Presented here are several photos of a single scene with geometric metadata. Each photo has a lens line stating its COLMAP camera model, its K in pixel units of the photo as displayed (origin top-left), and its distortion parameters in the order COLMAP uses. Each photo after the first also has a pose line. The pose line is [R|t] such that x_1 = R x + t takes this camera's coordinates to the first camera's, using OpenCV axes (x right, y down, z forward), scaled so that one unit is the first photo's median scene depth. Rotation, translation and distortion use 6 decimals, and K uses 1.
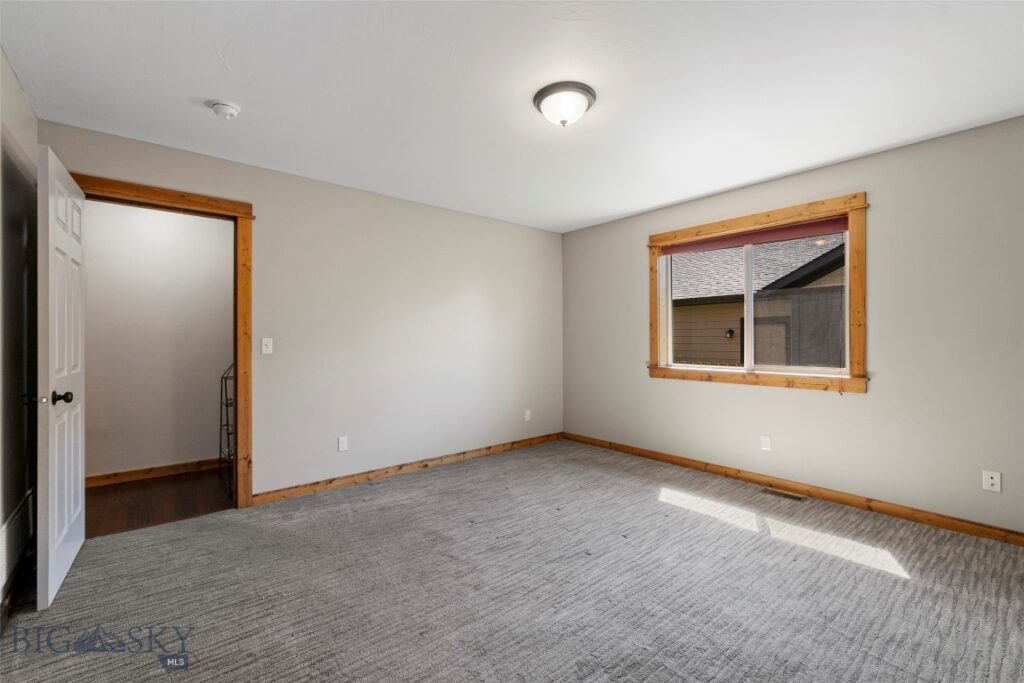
lens RADIAL K [[448.1, 0, 510.5], [0, 448.1, 337.2], [0, 0, 1]] dist [-0.000221, 0.000011]
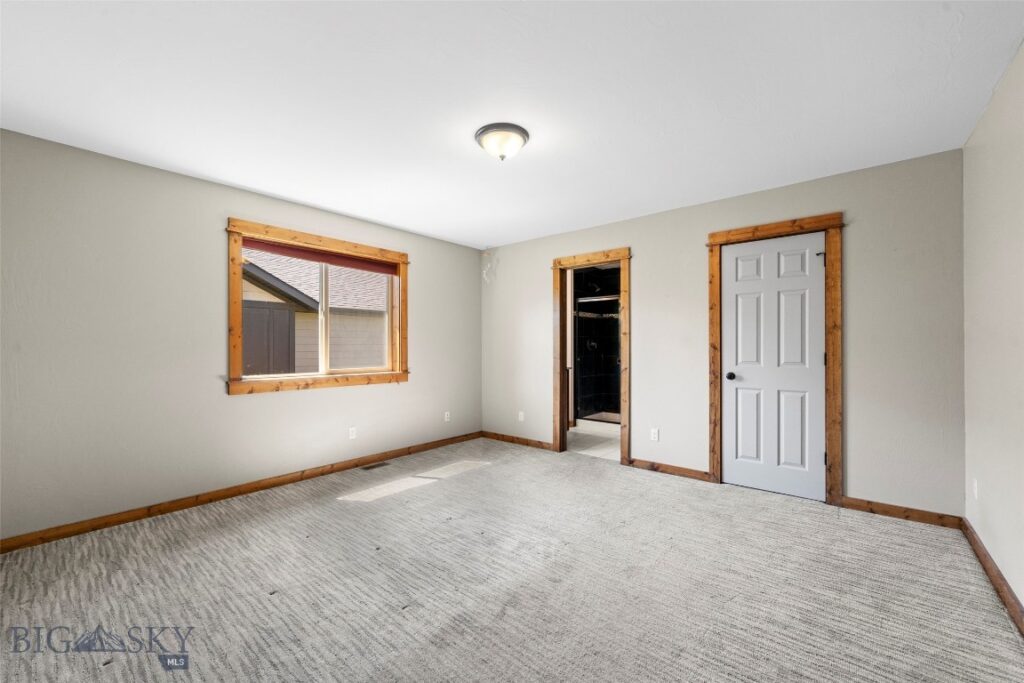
lens RADIAL K [[419.0, 0, 510.3], [0, 419.0, 346.0], [0, 0, 1]] dist [0.001804, 0.000082]
pose [[-0.189286, 0.004282, 0.981913, -0.629477], [0.000597, 0.999991, -0.004246, 0.006978], [-0.981922, -0.000217, -0.189287, 0.796655]]
